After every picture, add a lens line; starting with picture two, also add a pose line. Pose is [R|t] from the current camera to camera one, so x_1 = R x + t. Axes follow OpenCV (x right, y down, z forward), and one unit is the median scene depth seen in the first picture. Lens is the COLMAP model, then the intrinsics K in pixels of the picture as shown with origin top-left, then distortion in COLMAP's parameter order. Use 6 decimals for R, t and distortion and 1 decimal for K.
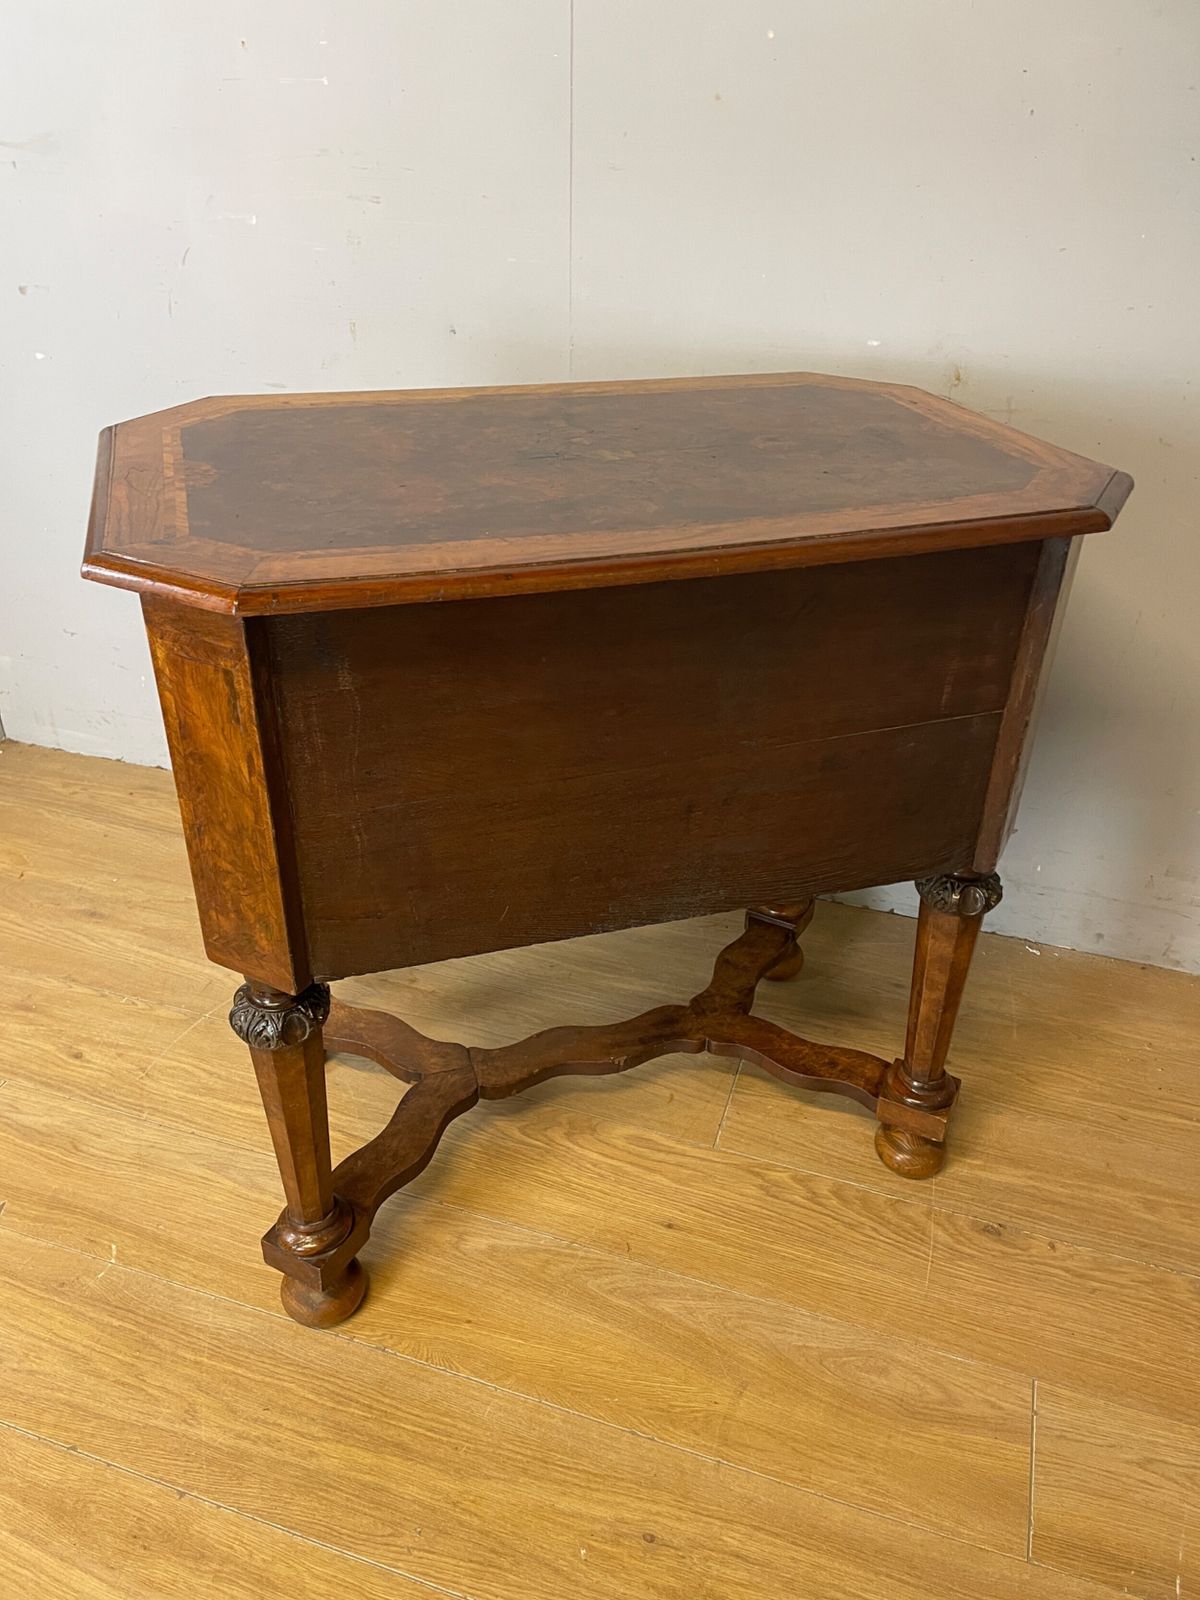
lens RADIAL K [[1216.6, 0, 583.2], [0, 1216.6, 803.6], [0, 0, 1]] dist [0.094112, -0.122798]
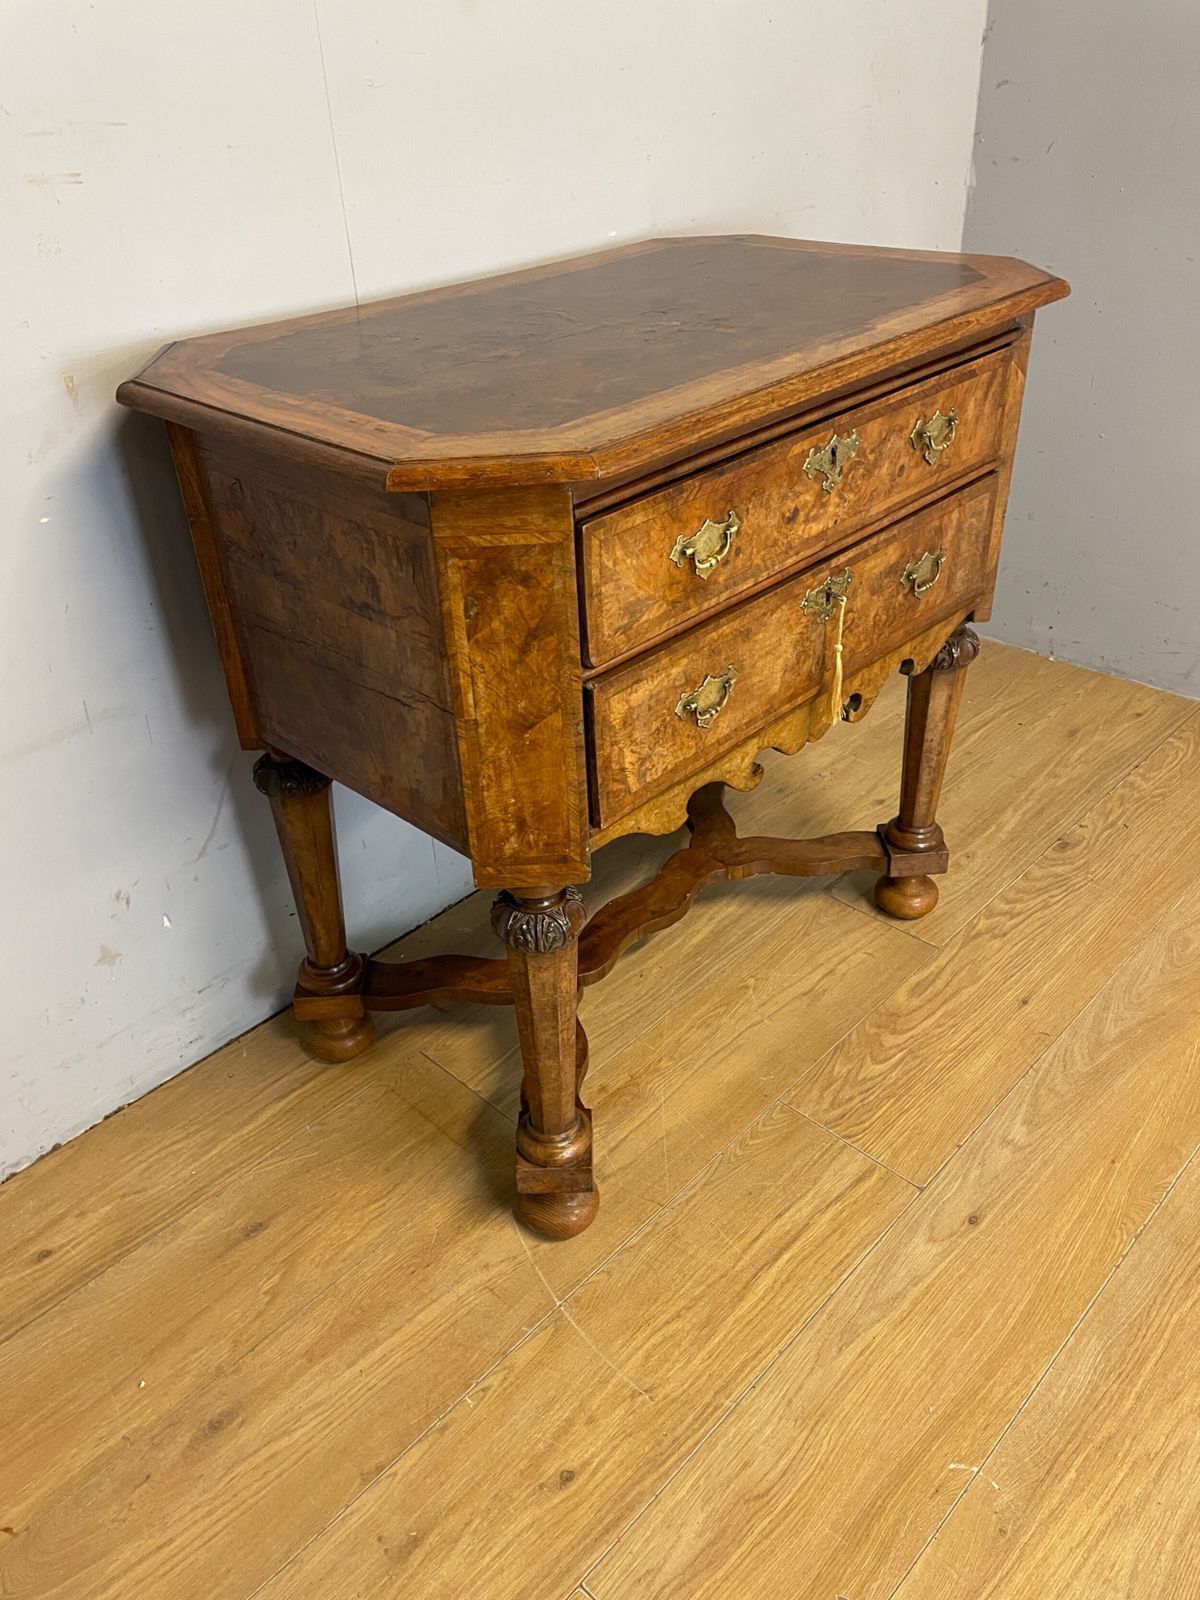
lens RADIAL K [[1216.6, 0, 590.7], [0, 1216.6, 783.1], [0, 0, 1]] dist [0.094112, -0.122798]
pose [[0.424504, -0.510706, 0.747647, -0.801937], [0.506455, 0.818412, 0.271487, -0.307737], [-0.750533, 0.263403, 0.606069, 0.556077]]
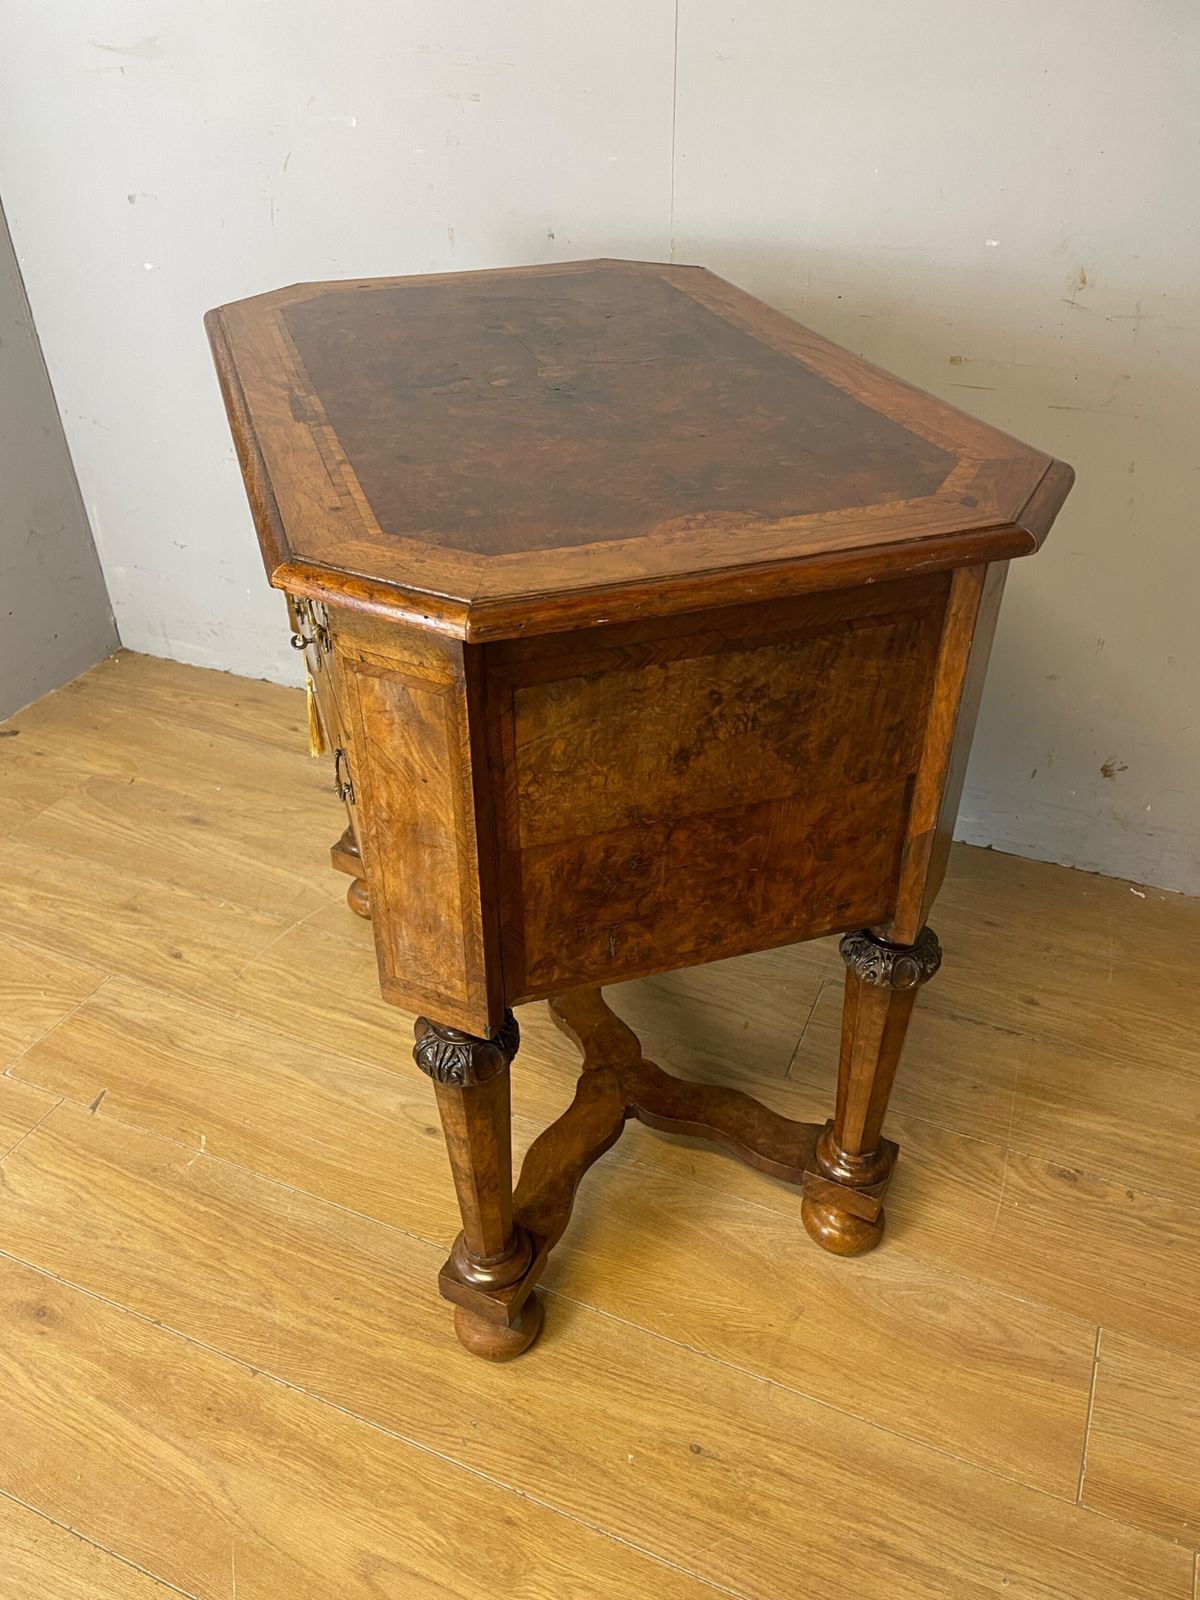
lens RADIAL K [[1216.6, 0, 581.0], [0, 1216.6, 805.4], [0, 0, 1]] dist [0.094112, -0.122798]
pose [[0.994821, 0.033369, -0.096005, 0.030395], [-0.026778, 0.997247, 0.069146, -0.004657], [0.098048, -0.066217, 0.992976, 0.007924]]
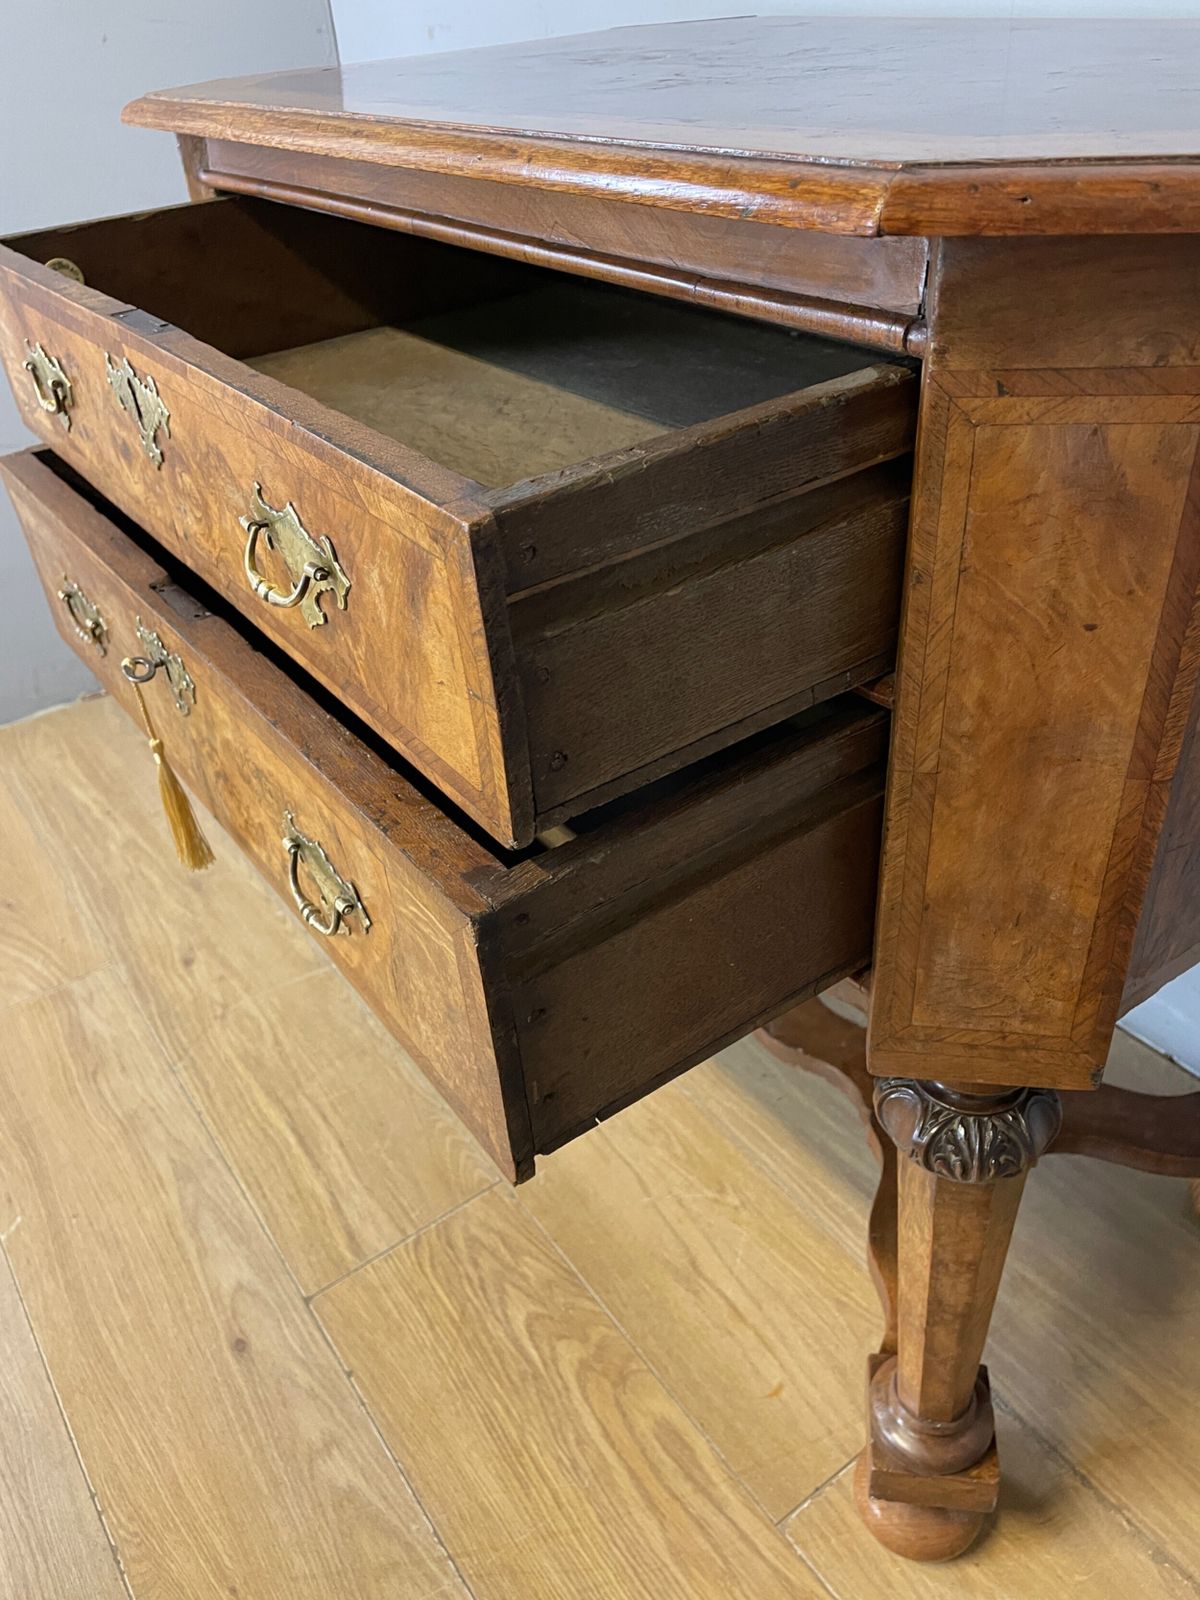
lens RADIAL K [[1216.6, 0, 598.9], [0, 1216.6, 798.6], [0, 0, 1]] dist [0.094112, -0.122798]
pose [[0.805035, 0.274490, -0.525903, 0.257101], [-0.232612, 0.961577, 0.145812, -0.102878], [0.545720, 0.004947, 0.837953, 0.507061]]
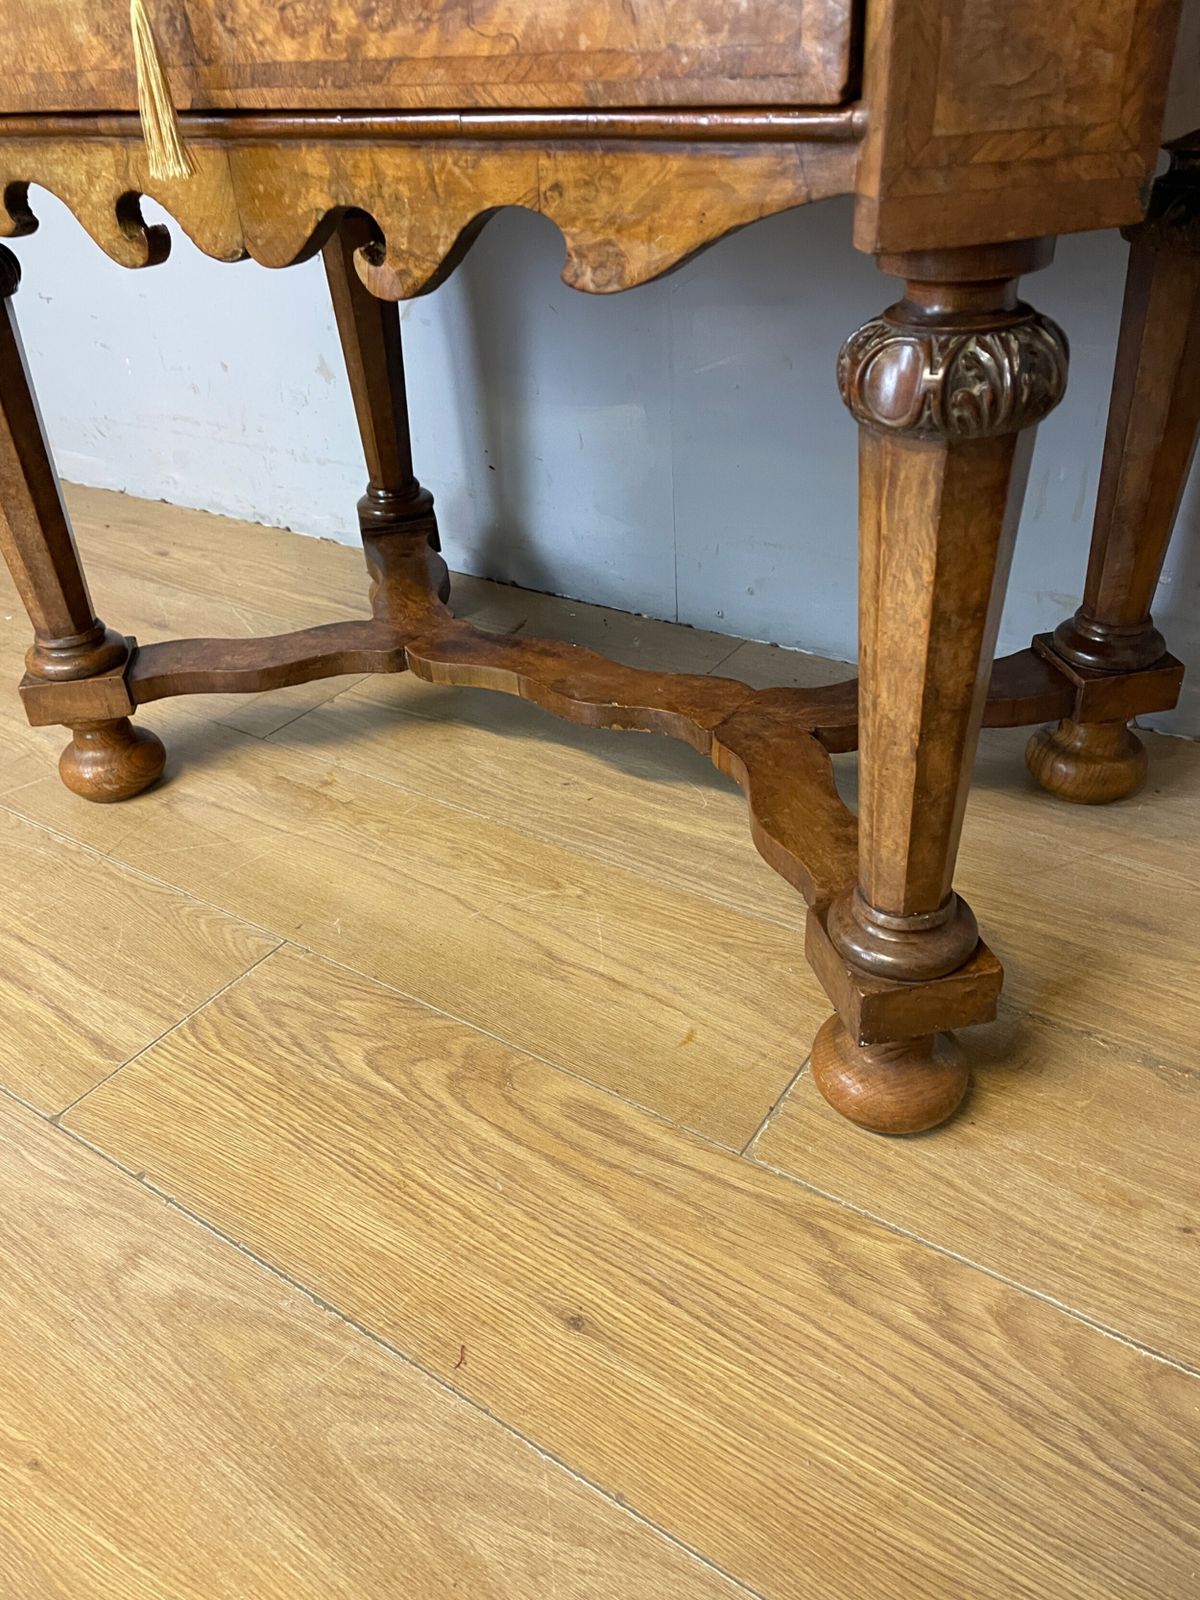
lens RADIAL K [[1216.6, 0, 591.0], [0, 1216.6, 789.9], [0, 0, 1]] dist [0.094112, -0.122798]
pose [[0.959518, 0.087637, -0.267667, 0.169679], [-0.077018, 0.995778, 0.049937, 0.134487], [0.270913, -0.027300, 0.962217, 0.579639]]
